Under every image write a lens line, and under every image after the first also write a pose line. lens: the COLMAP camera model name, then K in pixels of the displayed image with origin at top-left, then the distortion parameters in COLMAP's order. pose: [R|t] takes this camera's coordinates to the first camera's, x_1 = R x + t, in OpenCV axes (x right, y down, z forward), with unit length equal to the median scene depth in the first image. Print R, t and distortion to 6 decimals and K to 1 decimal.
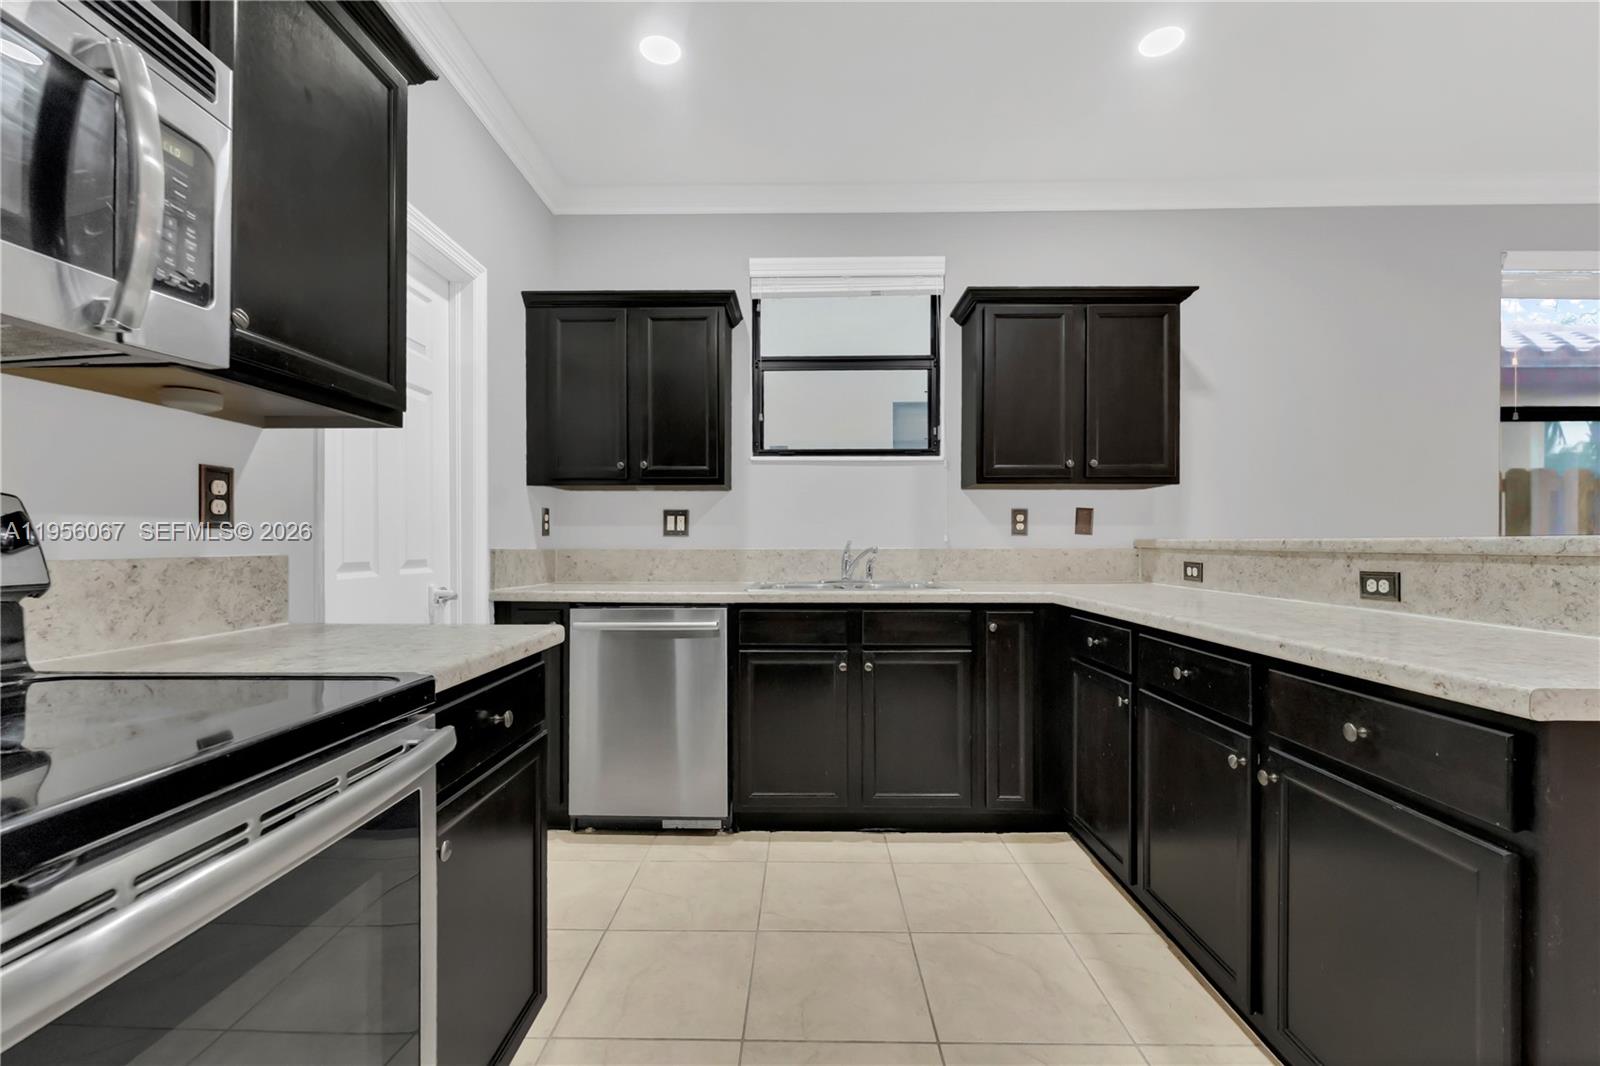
lens RADIAL K [[656.6, 0, 800.0], [0, 656.6, 533.0], [0, 0, 1]] dist [0.001505, 0.000148]
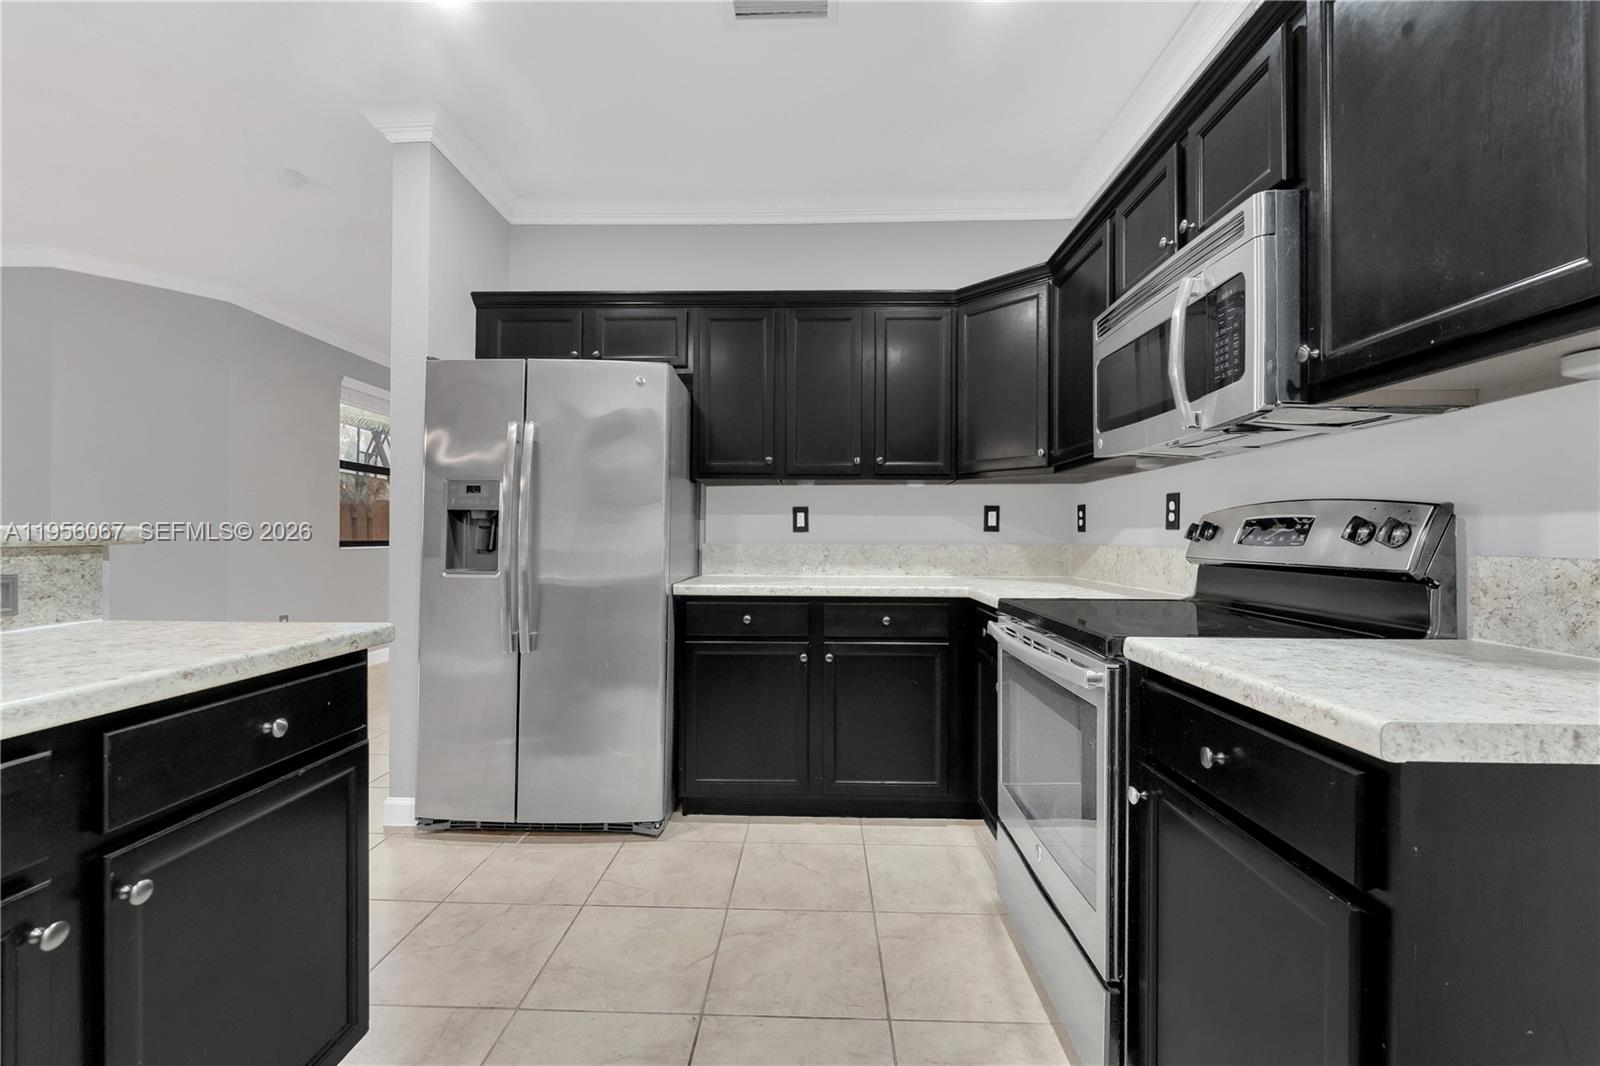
lens RADIAL K [[656.6, 0, 800.0], [0, 656.6, 533.0], [0, 0, 1]] dist [0.001505, 0.000148]
pose [[-0.999832, -0.004695, 0.017730, 0.046428], [-0.005029, 0.999810, -0.018849, 0.027558], [-0.017638, -0.018935, -0.999665, 1.992383]]
